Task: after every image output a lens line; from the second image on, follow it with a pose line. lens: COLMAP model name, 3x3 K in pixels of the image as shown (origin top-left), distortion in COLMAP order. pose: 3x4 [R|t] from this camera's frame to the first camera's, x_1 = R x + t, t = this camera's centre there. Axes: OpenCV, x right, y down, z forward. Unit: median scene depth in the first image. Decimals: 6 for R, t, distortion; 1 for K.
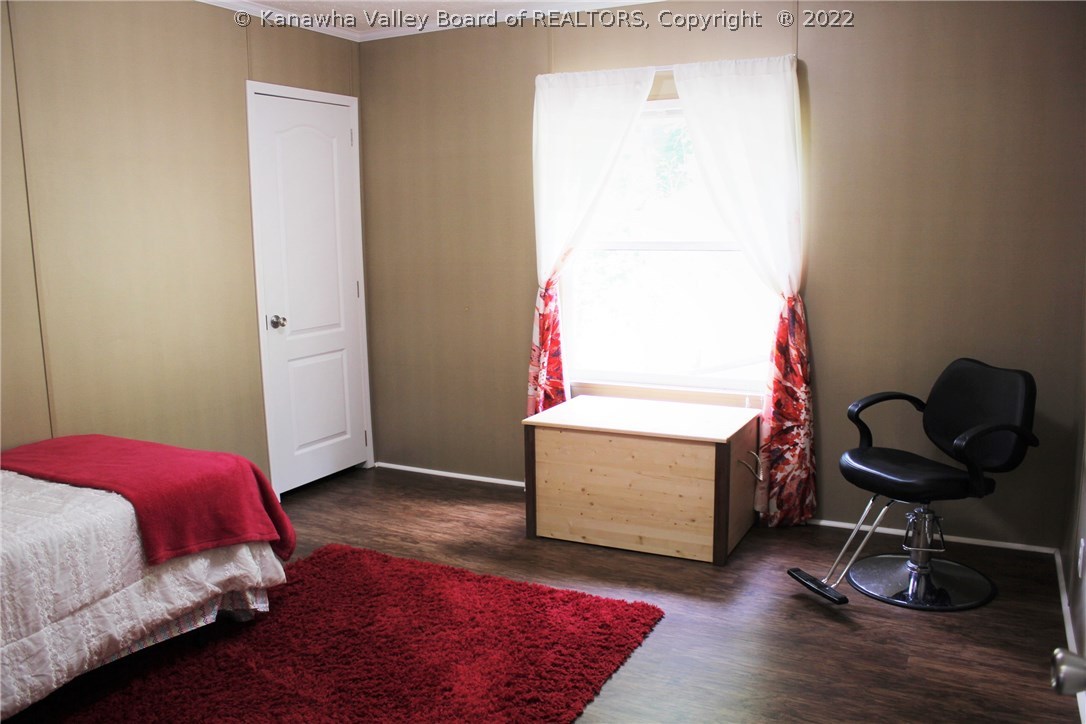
lens RADIAL K [[896.5, 0, 543.0], [0, 896.5, 362.0], [0, 0, 1]] dist [-0.095929, 0.000602]
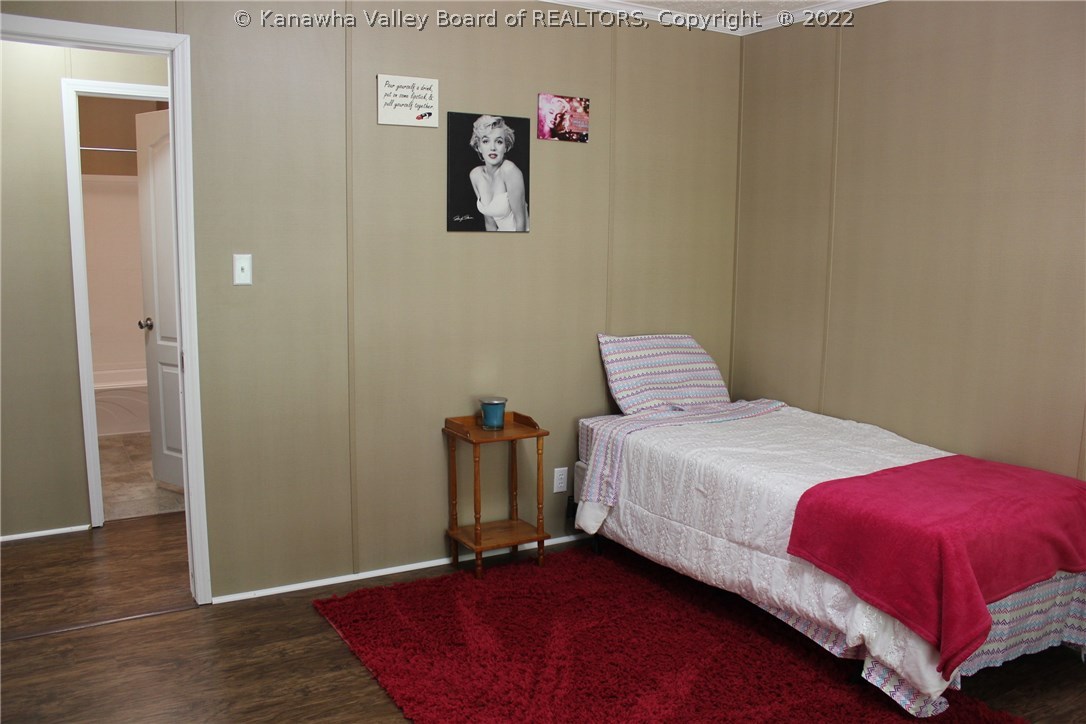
lens RADIAL K [[896.5, 0, 543.0], [0, 896.5, 362.0], [0, 0, 1]] dist [-0.095929, 0.000602]
pose [[-0.525291, 0.128648, -0.841141, 0.623656], [-0.139854, 0.962010, 0.234472, -0.216430], [0.839351, 0.240803, -0.487344, 1.238669]]
